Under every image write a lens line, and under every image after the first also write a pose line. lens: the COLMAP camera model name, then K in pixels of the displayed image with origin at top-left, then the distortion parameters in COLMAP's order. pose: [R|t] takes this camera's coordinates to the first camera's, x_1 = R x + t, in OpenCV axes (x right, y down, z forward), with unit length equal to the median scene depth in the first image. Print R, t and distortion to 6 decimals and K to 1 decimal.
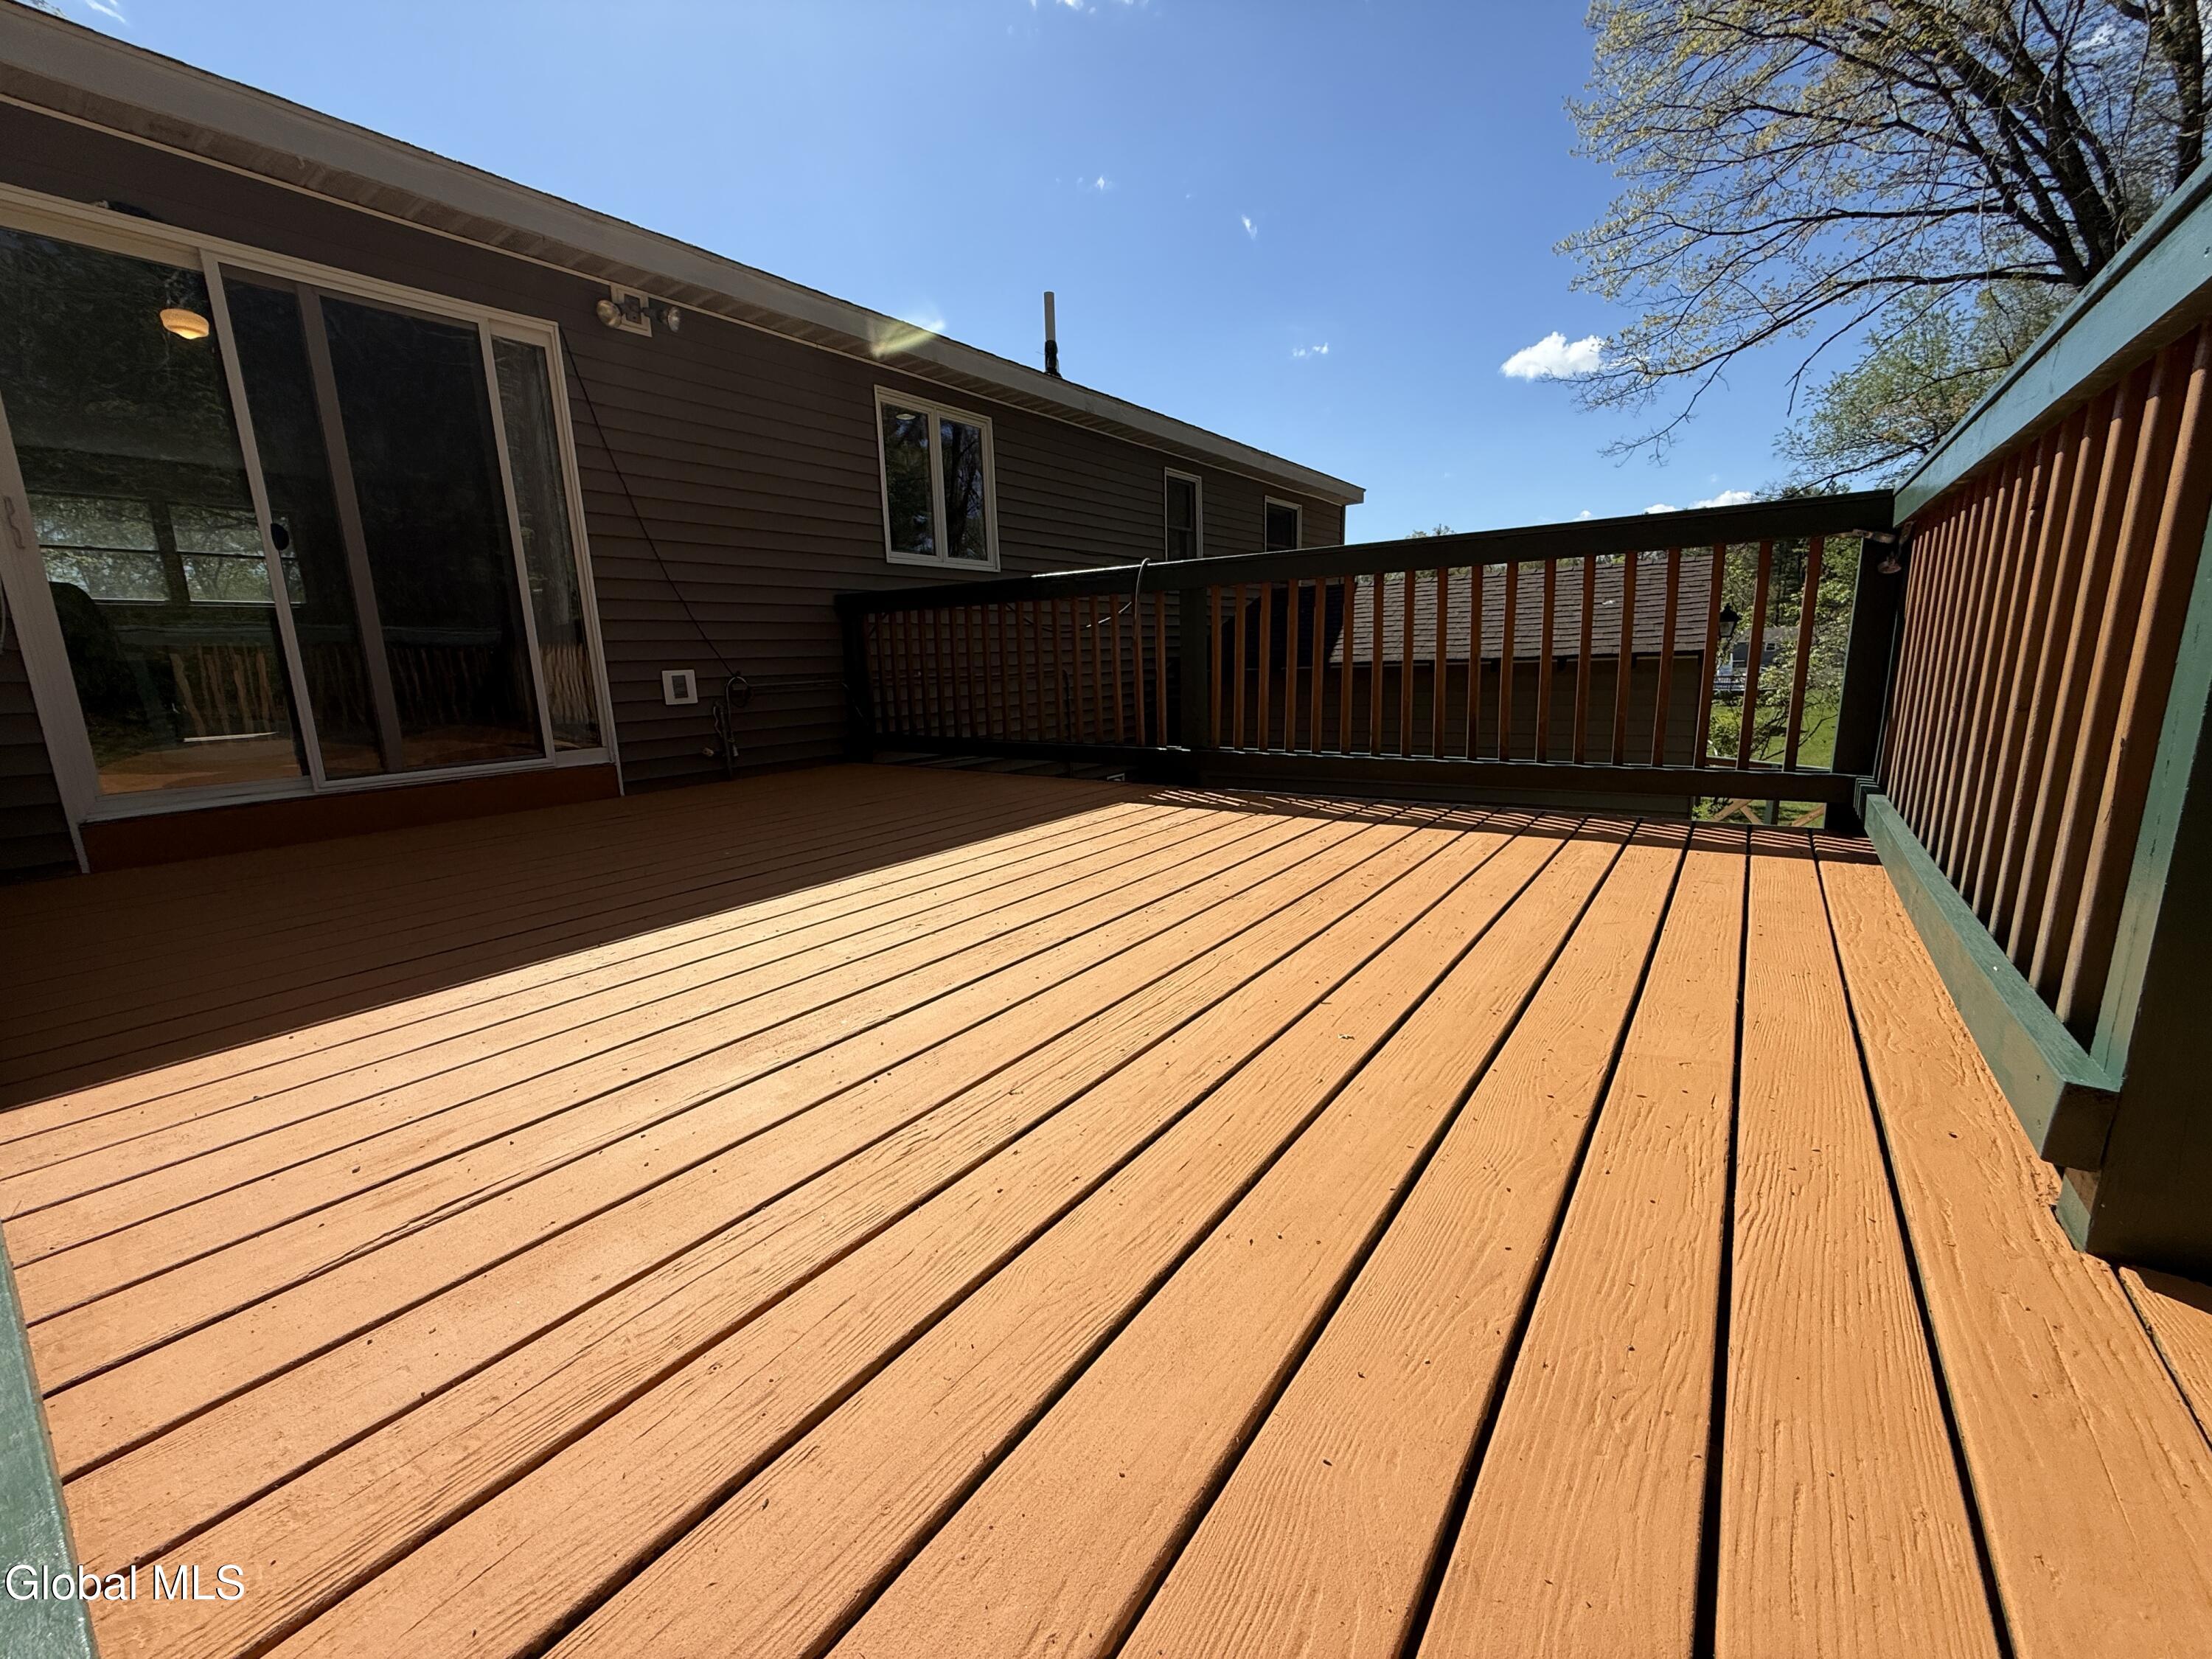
lens RADIAL K [[876.7, 0, 1101.3], [0, 876.7, 833.5], [0, 0, 1]] dist [-0.001978, 0.000110]
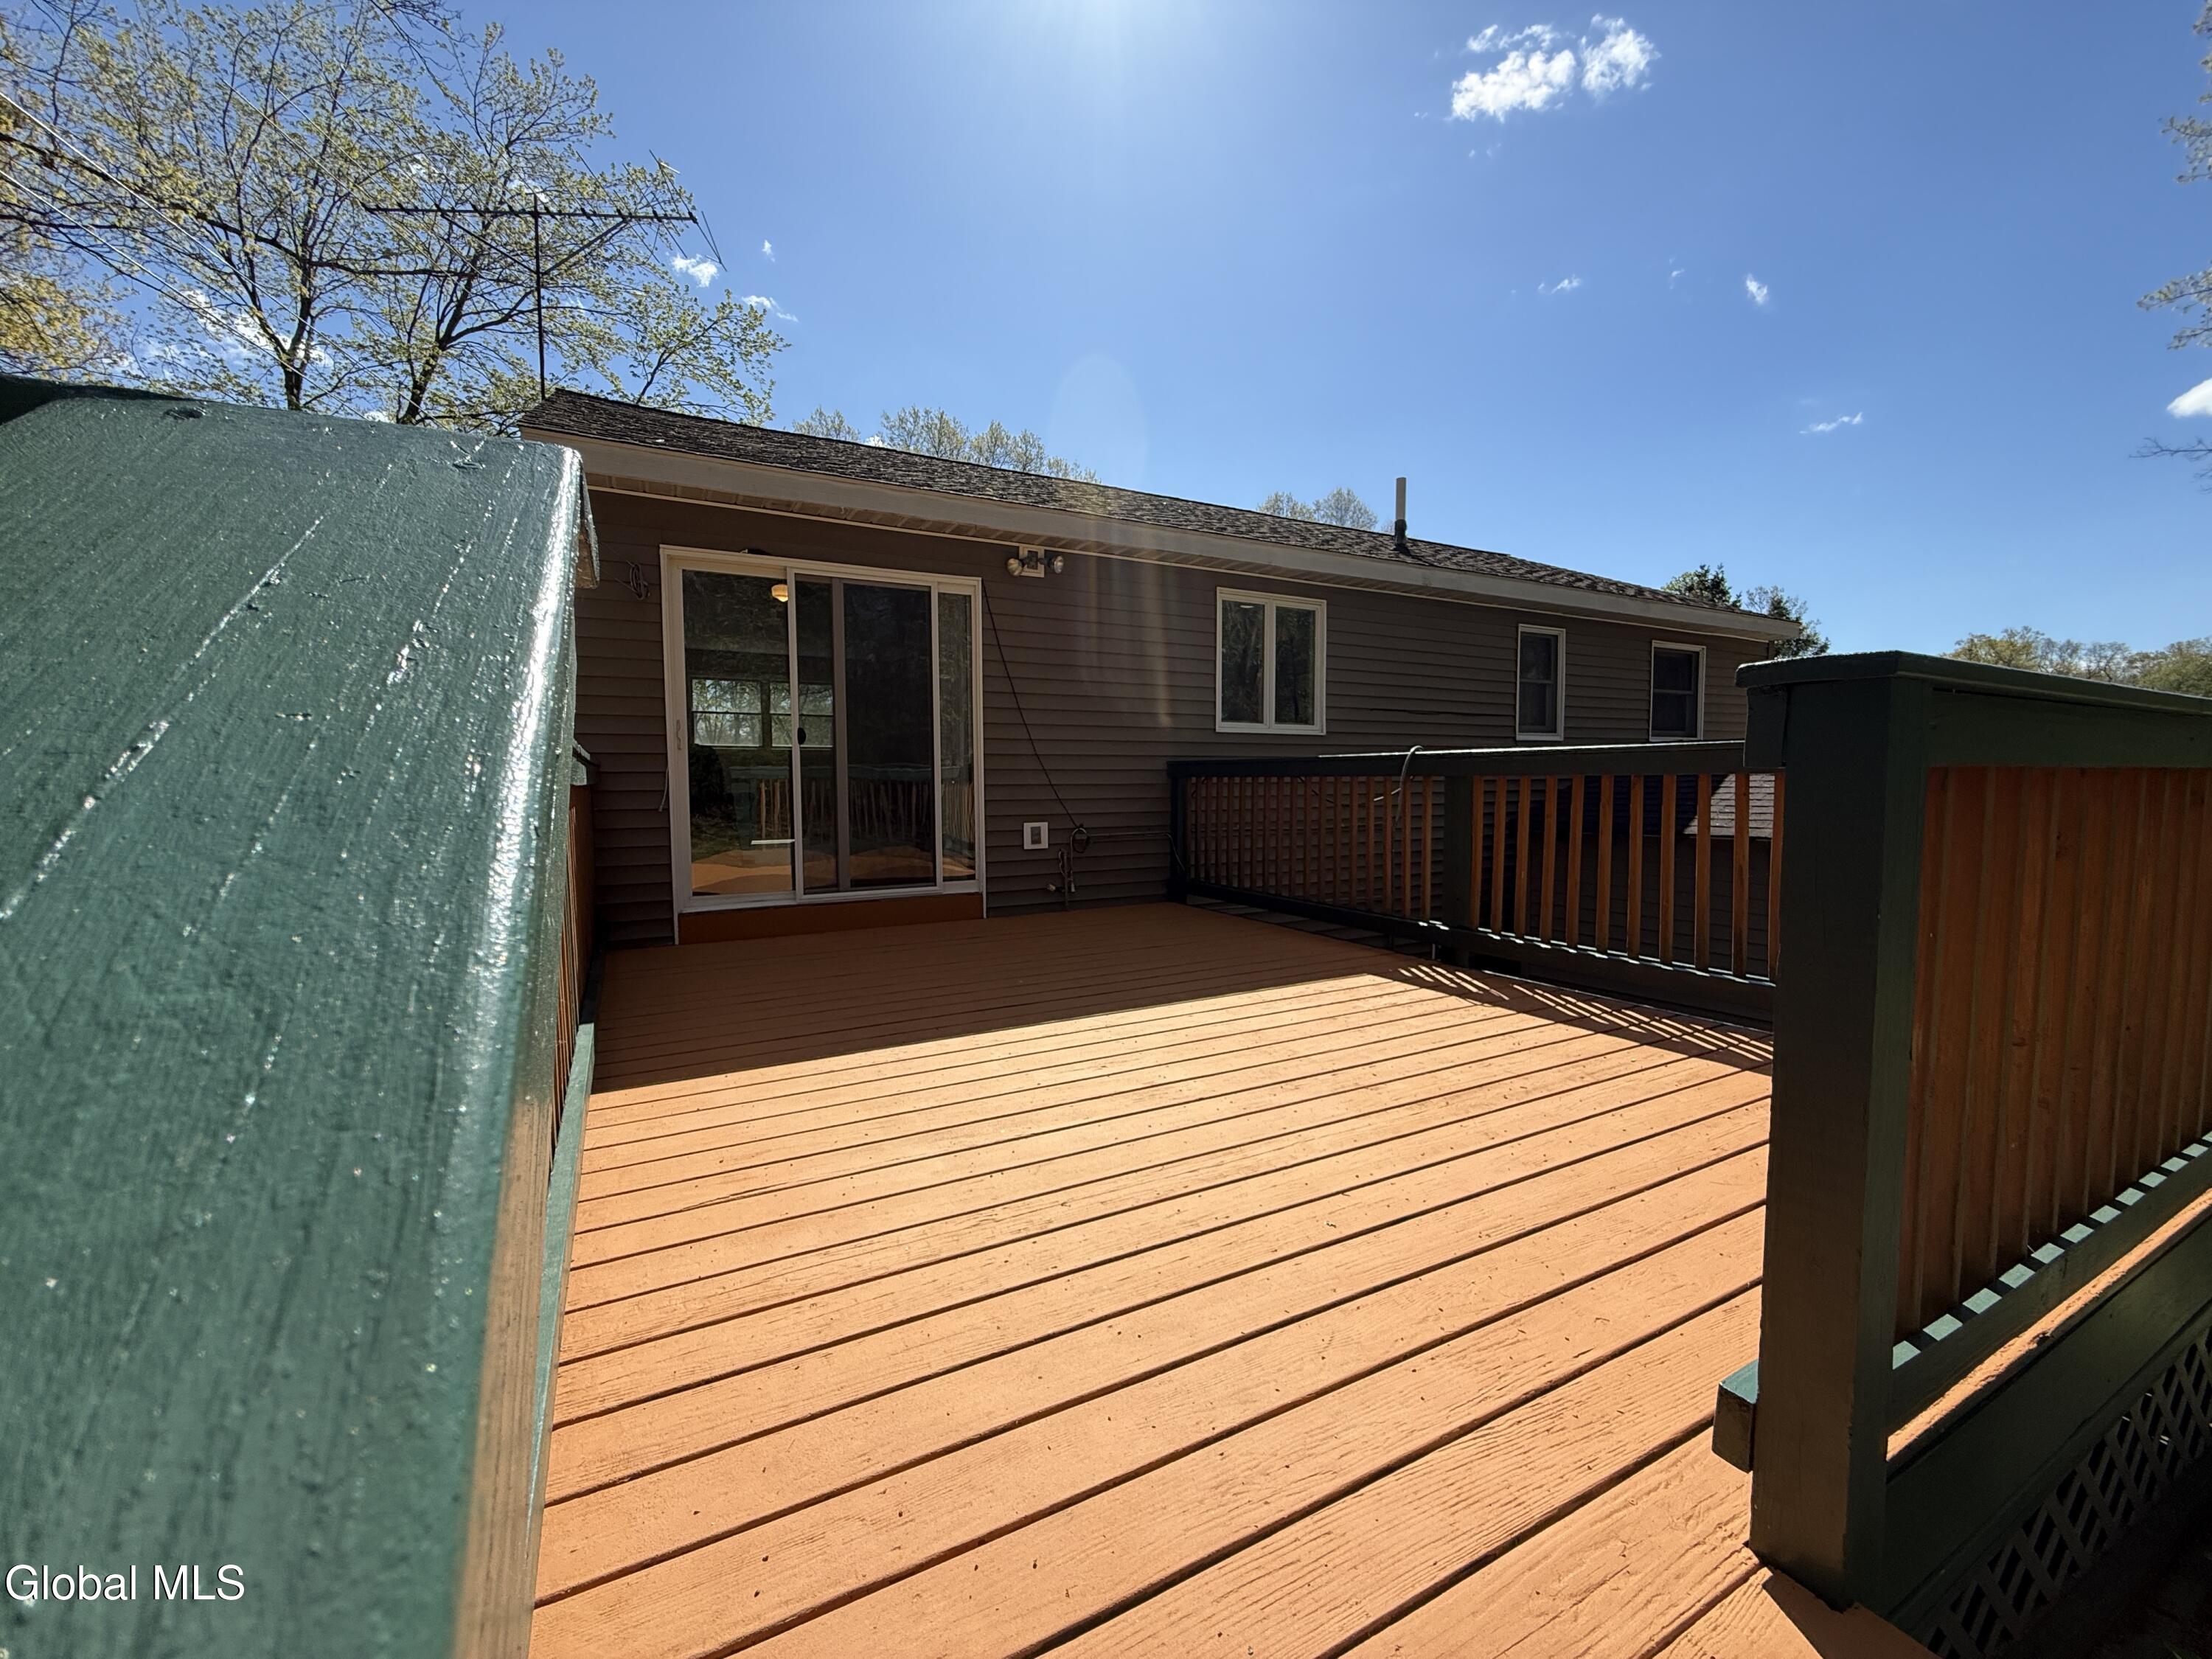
lens RADIAL K [[876.7, 0, 1101.3], [0, 876.7, 833.5], [0, 0, 1]] dist [-0.001978, 0.000110]
pose [[0.901717, 0.052042, -0.429184, 0.169017], [-0.108293, 0.988269, -0.107688, -0.049752], [0.418545, 0.143582, 0.896775, -0.111485]]
